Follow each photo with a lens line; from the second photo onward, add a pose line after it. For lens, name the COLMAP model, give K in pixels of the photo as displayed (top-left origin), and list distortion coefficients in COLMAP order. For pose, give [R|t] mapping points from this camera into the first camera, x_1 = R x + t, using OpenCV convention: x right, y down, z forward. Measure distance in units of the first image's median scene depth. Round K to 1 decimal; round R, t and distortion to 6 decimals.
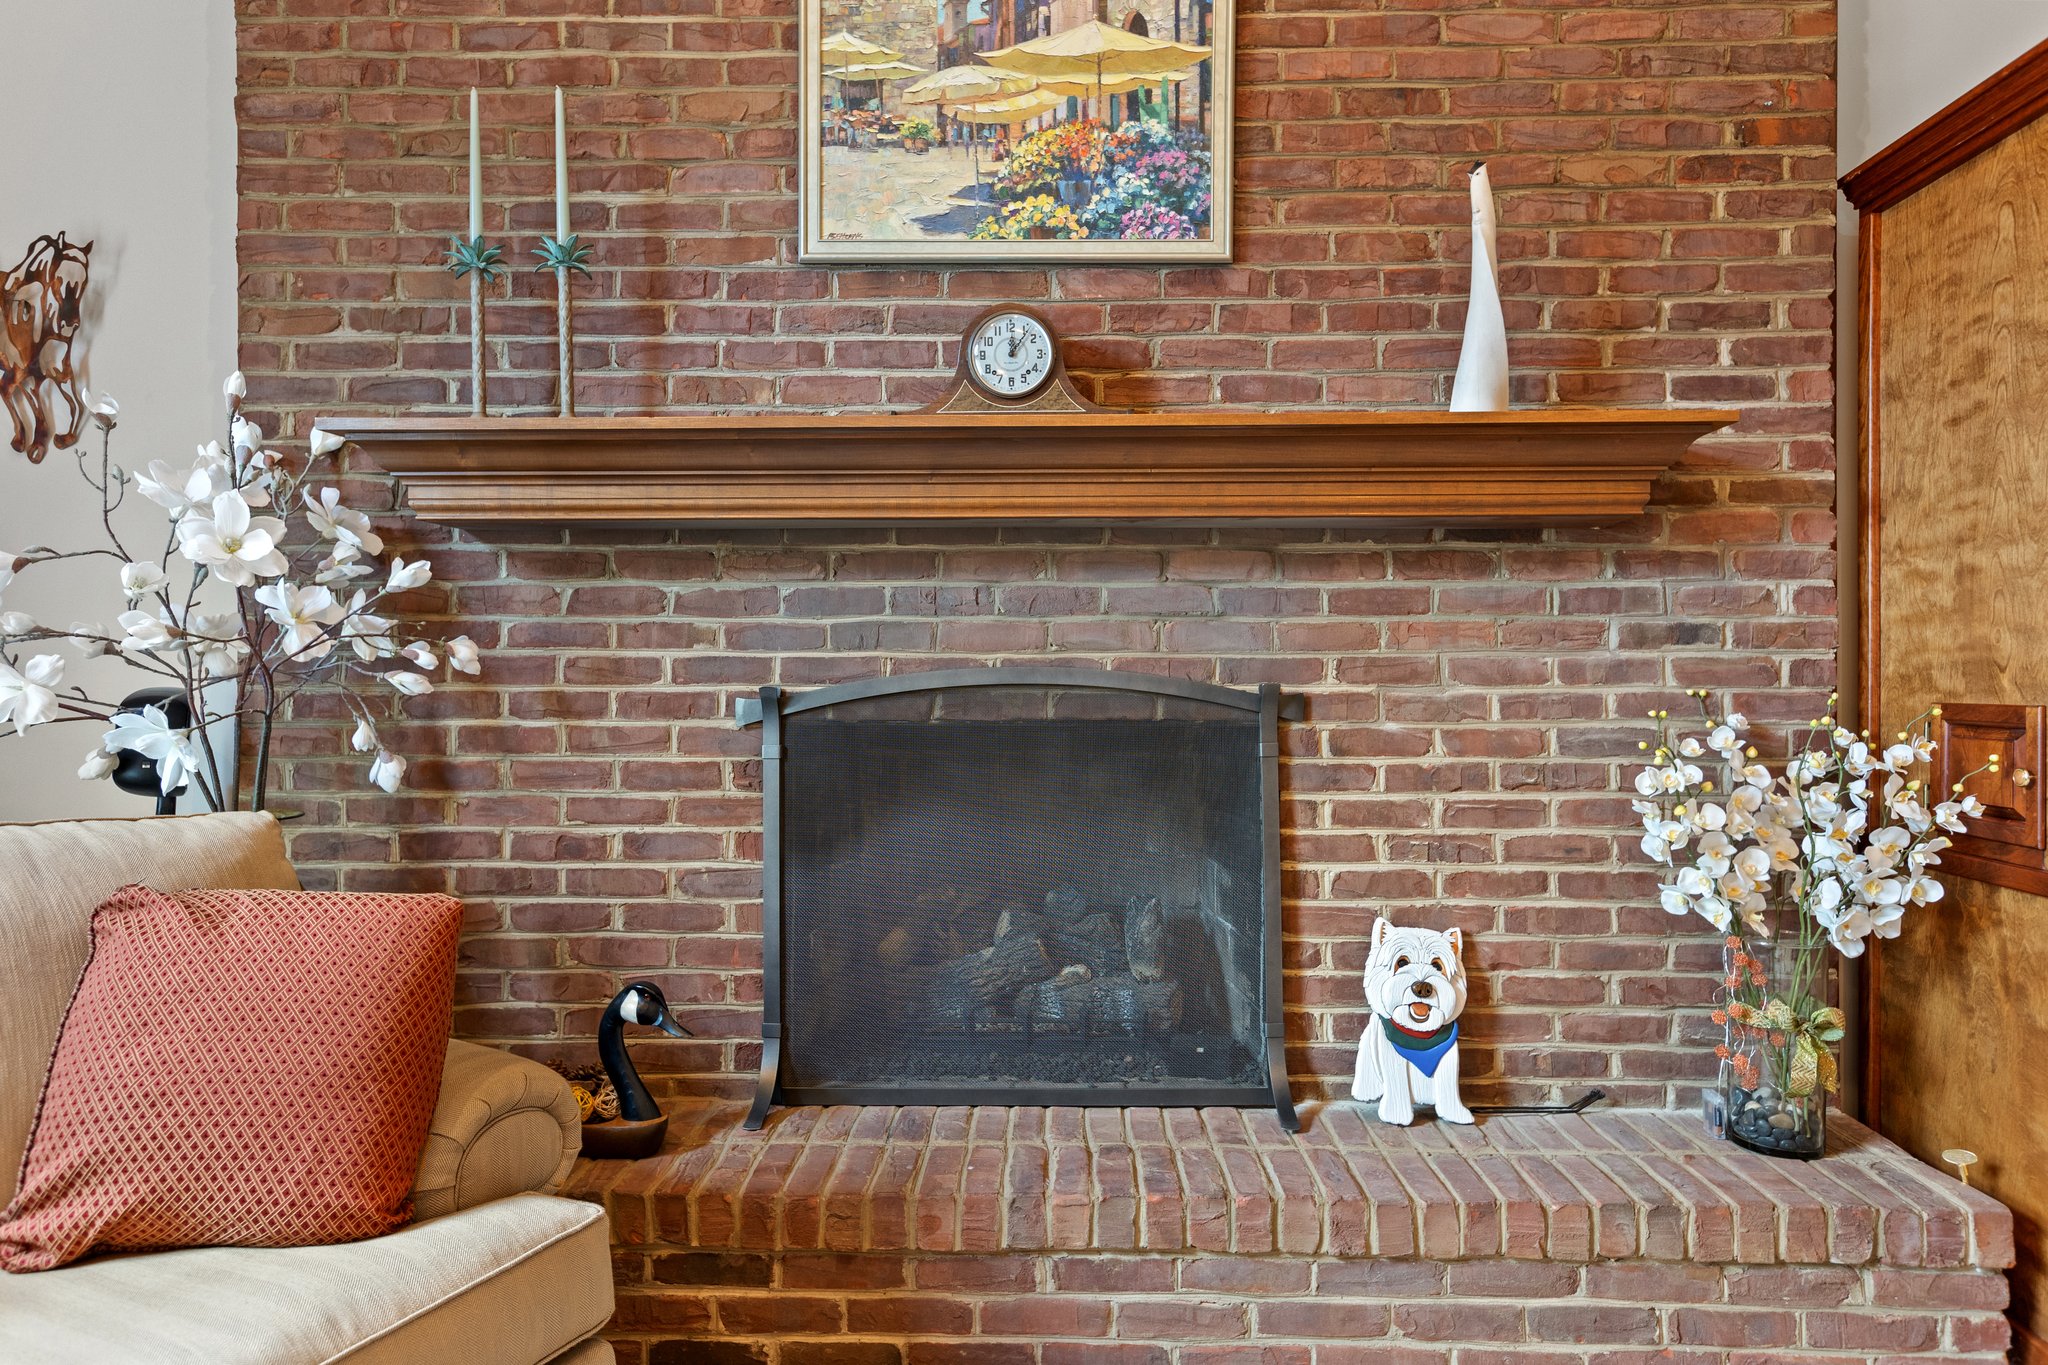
lens RADIAL K [[1250.6, 0, 1033.4], [0, 1250.6, 671.5], [0, 0, 1]] dist [-0.000644, 0.023550]
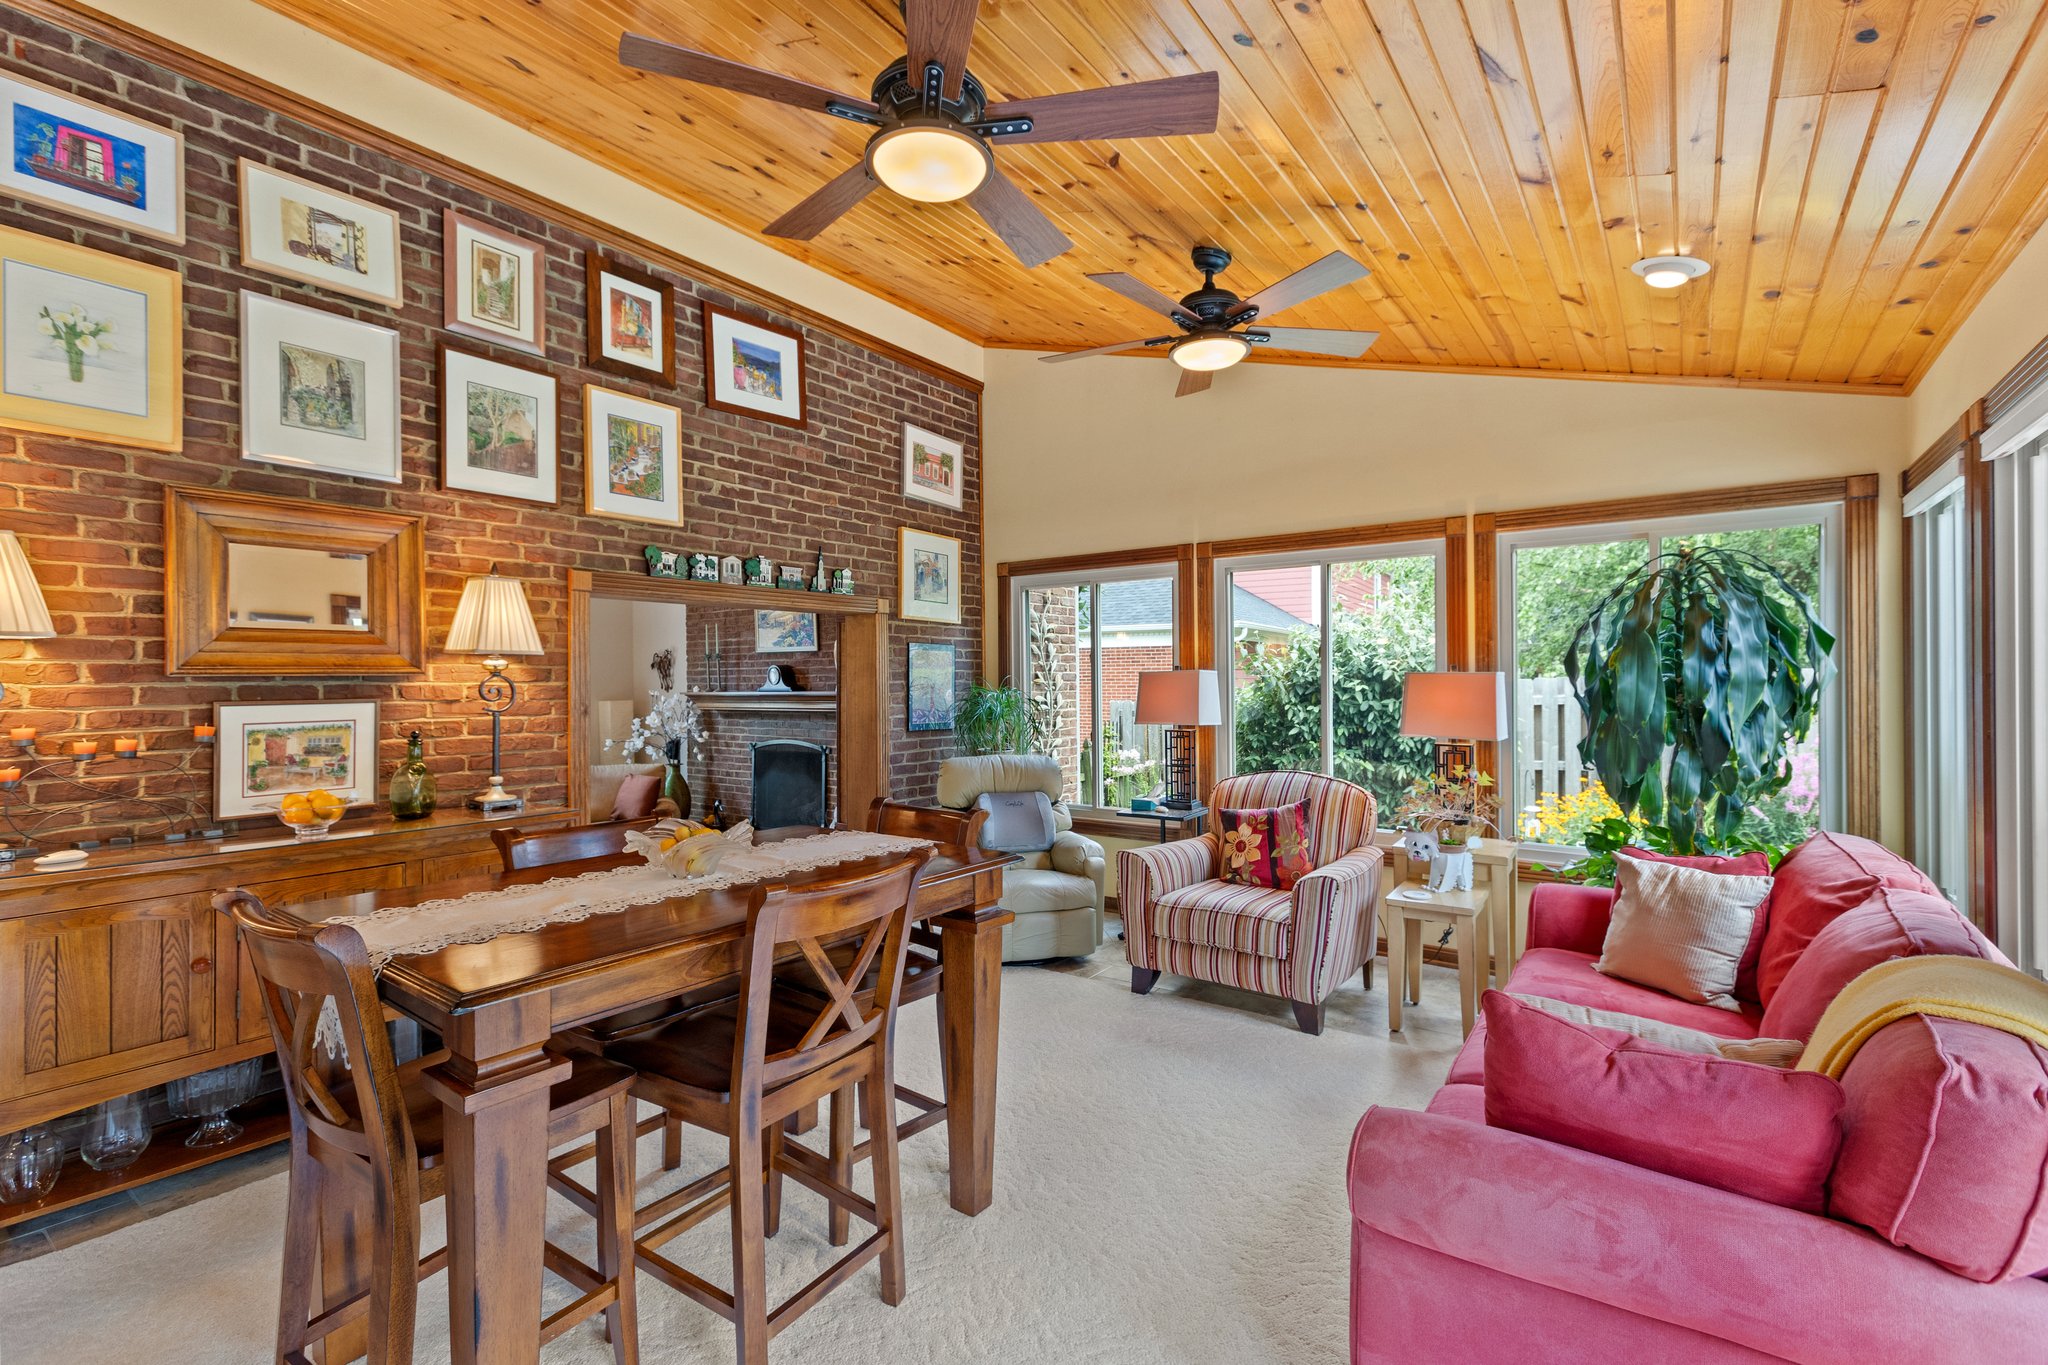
lens RADIAL K [[903.9, 0, 1034.4], [0, 903.9, 681.6], [0, 0, 1]] dist [0.012395, -0.000403]
pose [[0.822778, -0.006593, -0.568325, 2.632613], [0.012612, 0.999898, 0.006659, -0.228760], [0.568223, -0.012647, 0.822777, -1.224806]]
